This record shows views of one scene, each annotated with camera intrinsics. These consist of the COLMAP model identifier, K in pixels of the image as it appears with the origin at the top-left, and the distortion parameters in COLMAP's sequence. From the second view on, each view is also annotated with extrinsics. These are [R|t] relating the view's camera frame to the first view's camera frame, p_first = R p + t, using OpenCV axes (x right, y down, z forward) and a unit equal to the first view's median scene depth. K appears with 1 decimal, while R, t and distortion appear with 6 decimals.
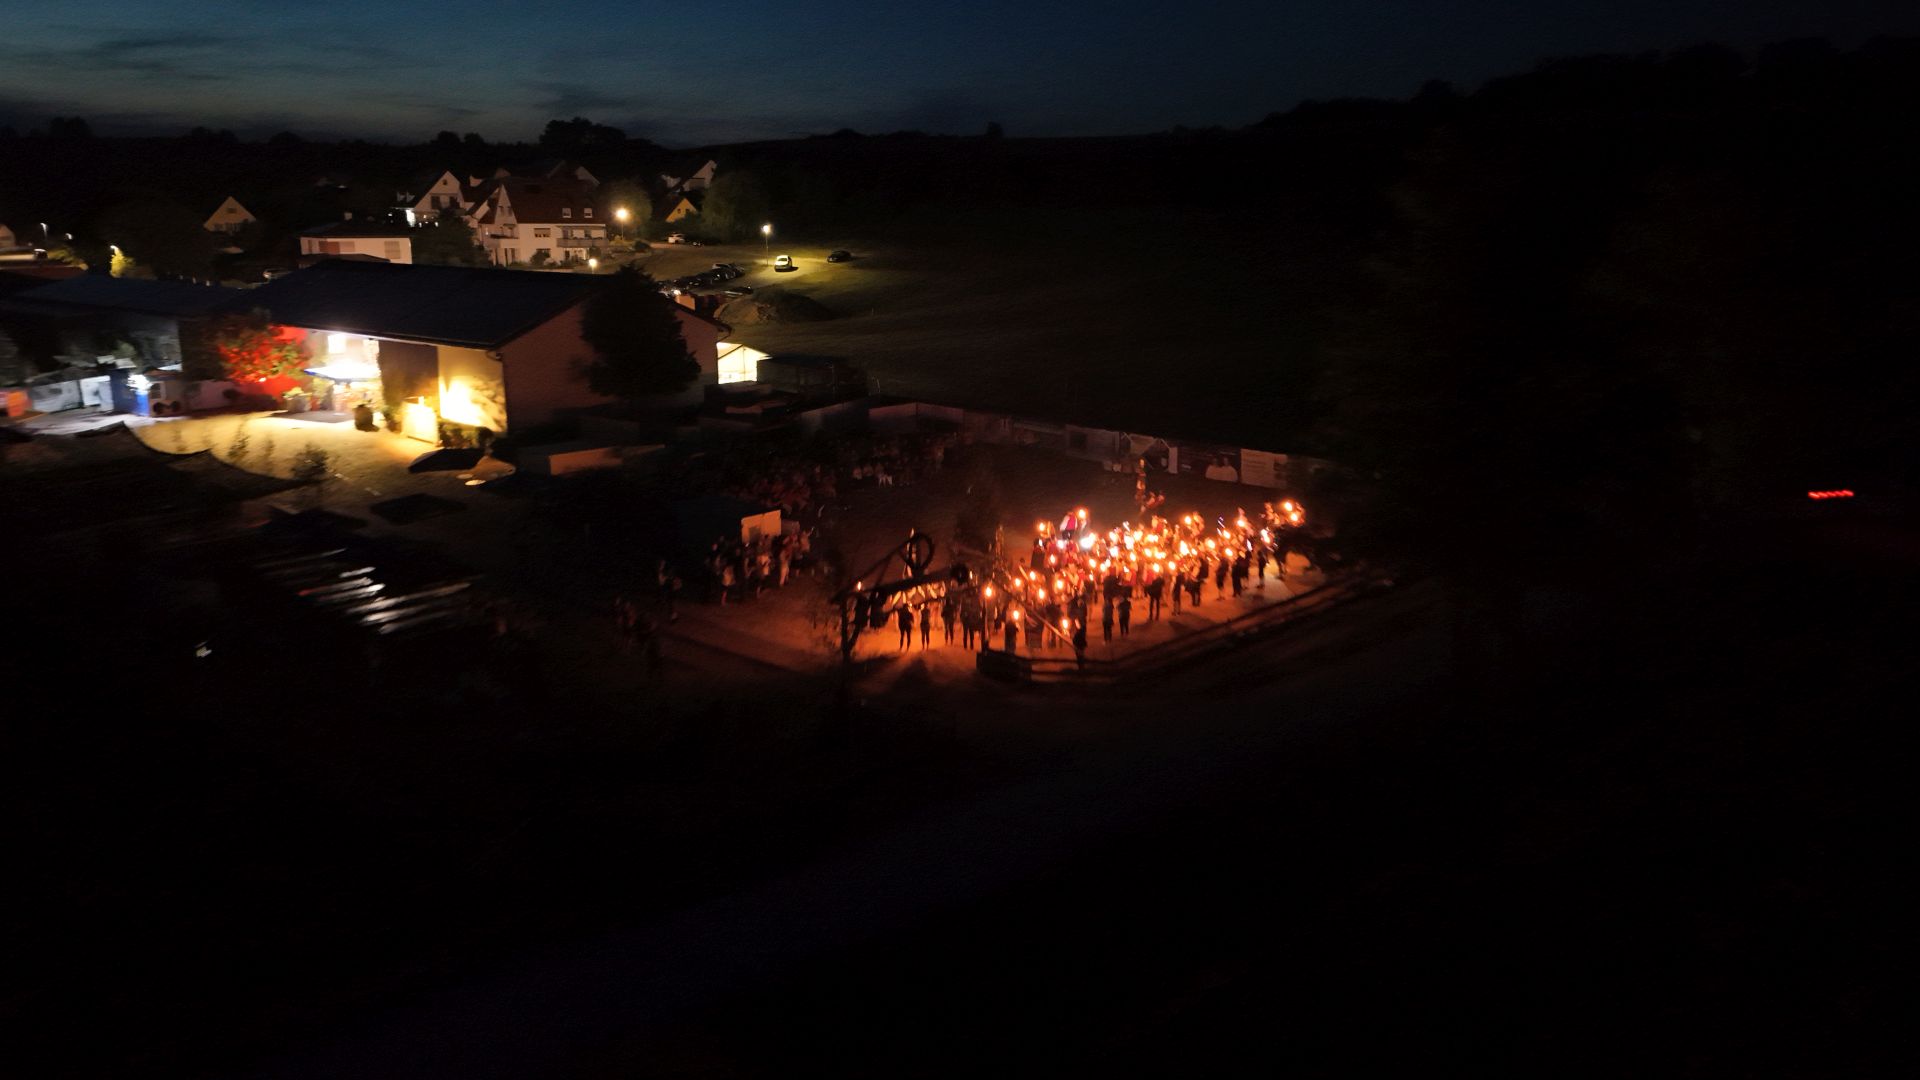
lens RADIAL K [[1455.1, 0, 960.0], [0, 1455.1, 540.0], [0, 0, 1]] dist [0.114118, -0.138341]
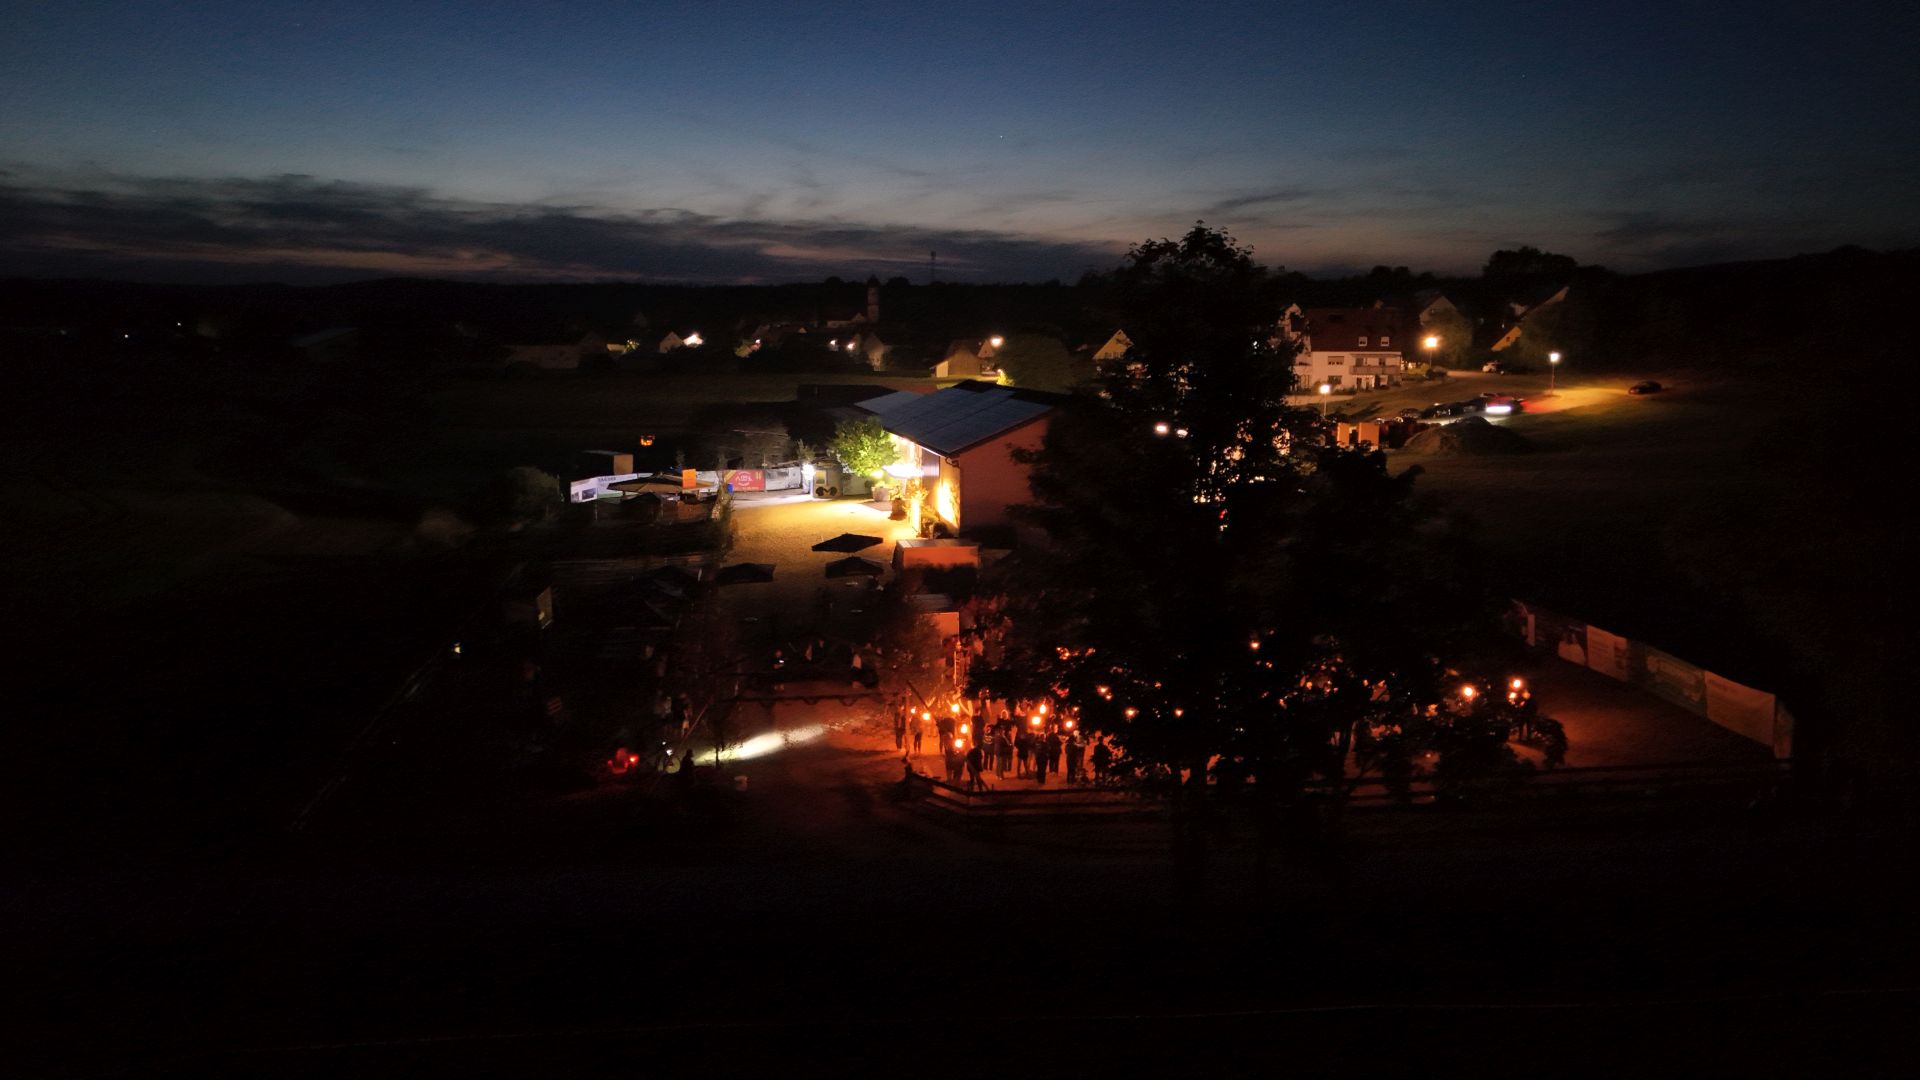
lens RADIAL K [[1455.1, 0, 960.0], [0, 1455.1, 540.0], [0, 0, 1]] dist [0.114118, -0.138341]
pose [[0.768687, 0.093512, -0.632752, 0.358628], [-0.147344, 0.988538, -0.032907, -0.025232], [0.622422, 0.118527, 0.773655, 0.121154]]
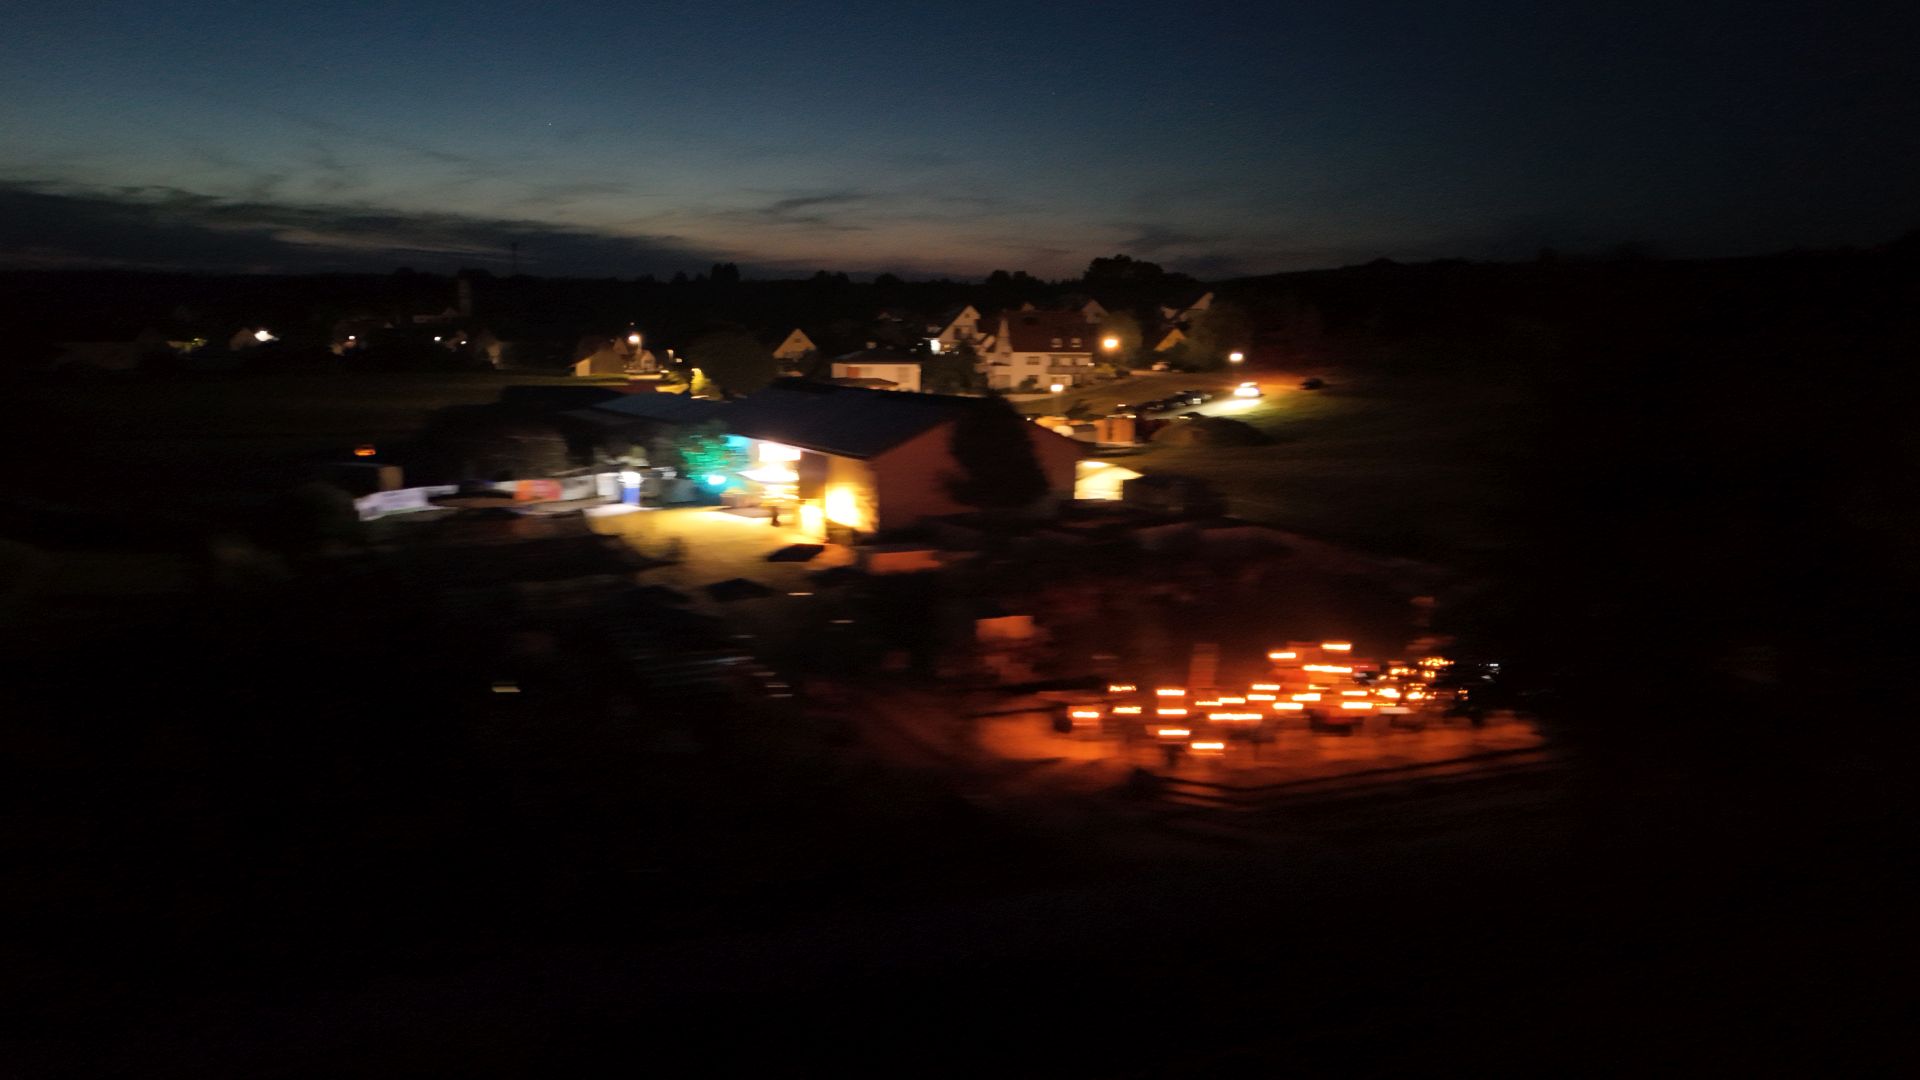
lens RADIAL K [[1455.1, 0, 960.0], [0, 1455.1, 540.0], [0, 0, 1]] dist [0.114118, -0.138341]
pose [[0.926103, 0.058273, -0.372743, 0.154565], [-0.089633, 0.993695, -0.067350, 0.000957], [0.366468, 0.095783, 0.925487, -0.006851]]
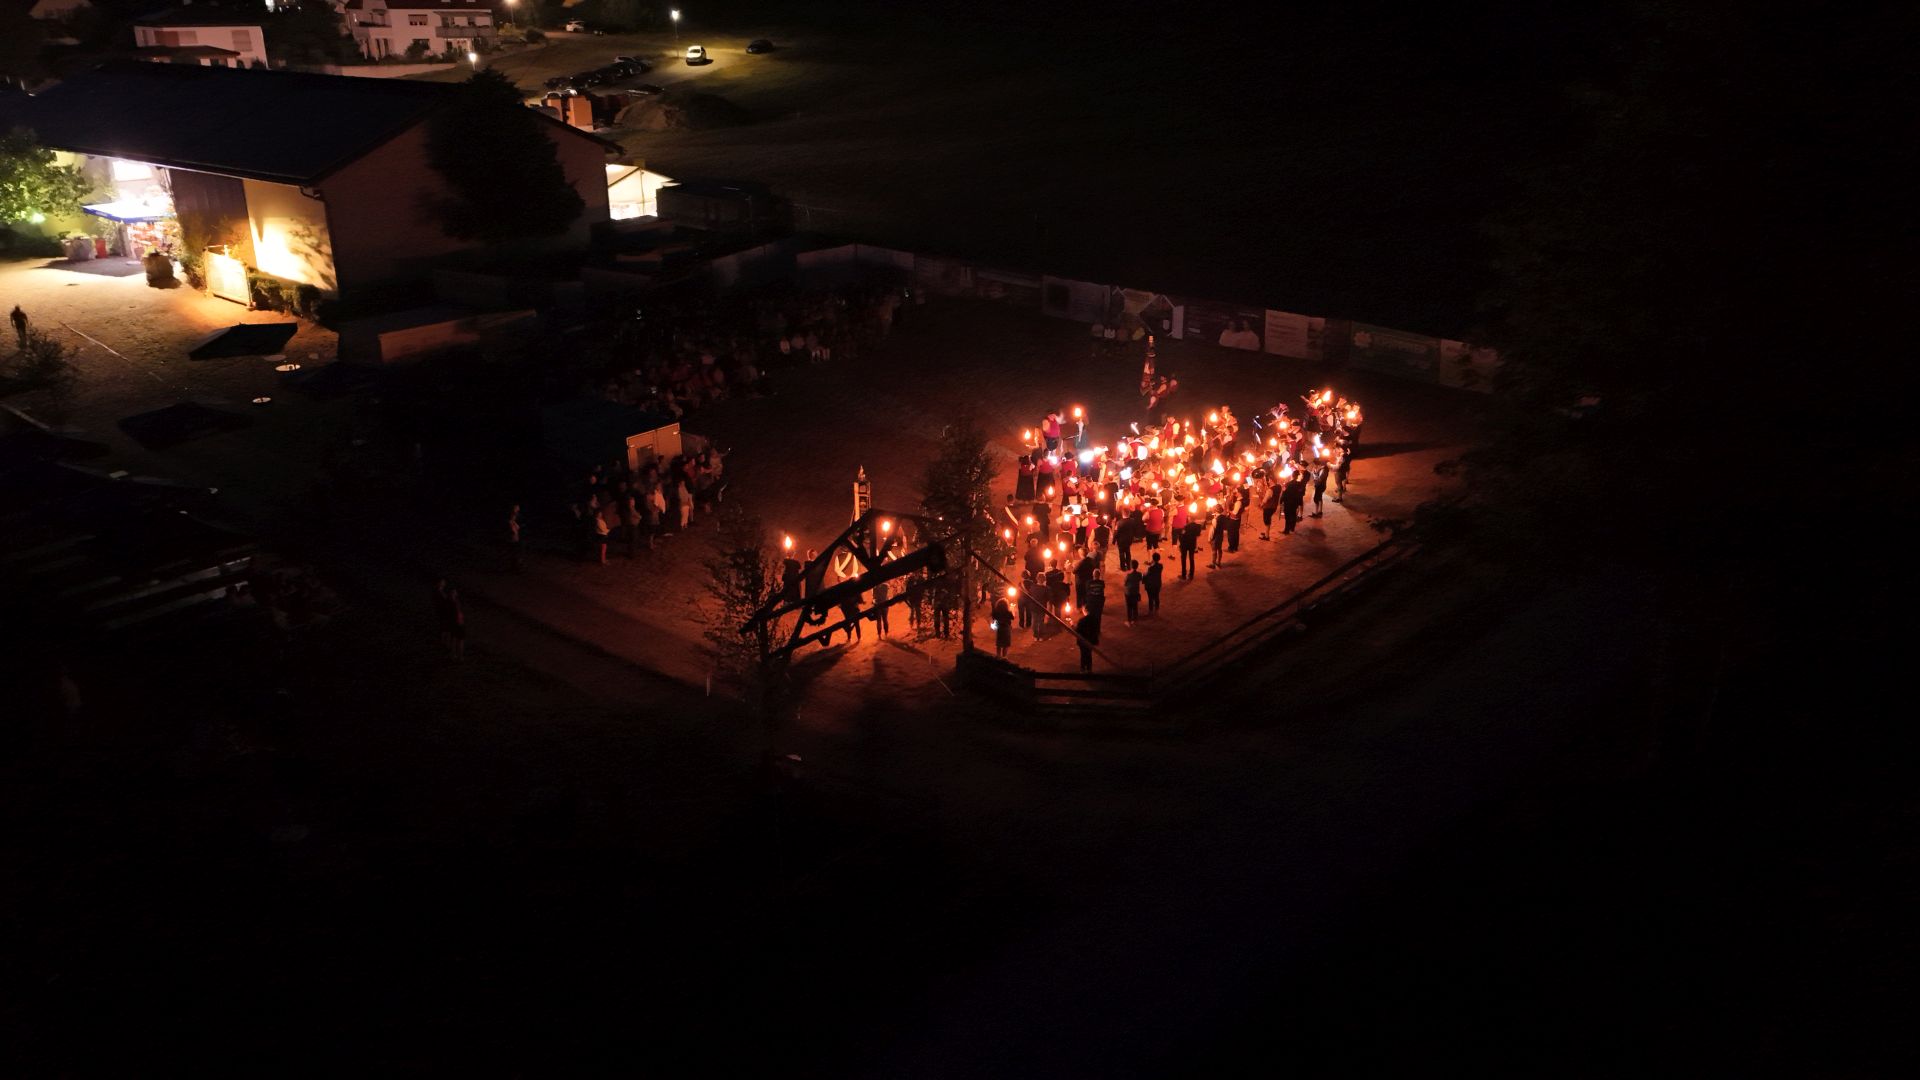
lens RADIAL K [[1427.3, 0, 960.0], [0, 1427.3, 540.0], [0, 0, 1]] dist [0.089331, -0.075397]
pose [[0.998900, -0.020651, 0.042090, -0.008272], [0.014450, 0.989669, 0.142638, -0.042747], [-0.044601, -0.141873, 0.988880, 0.175192]]
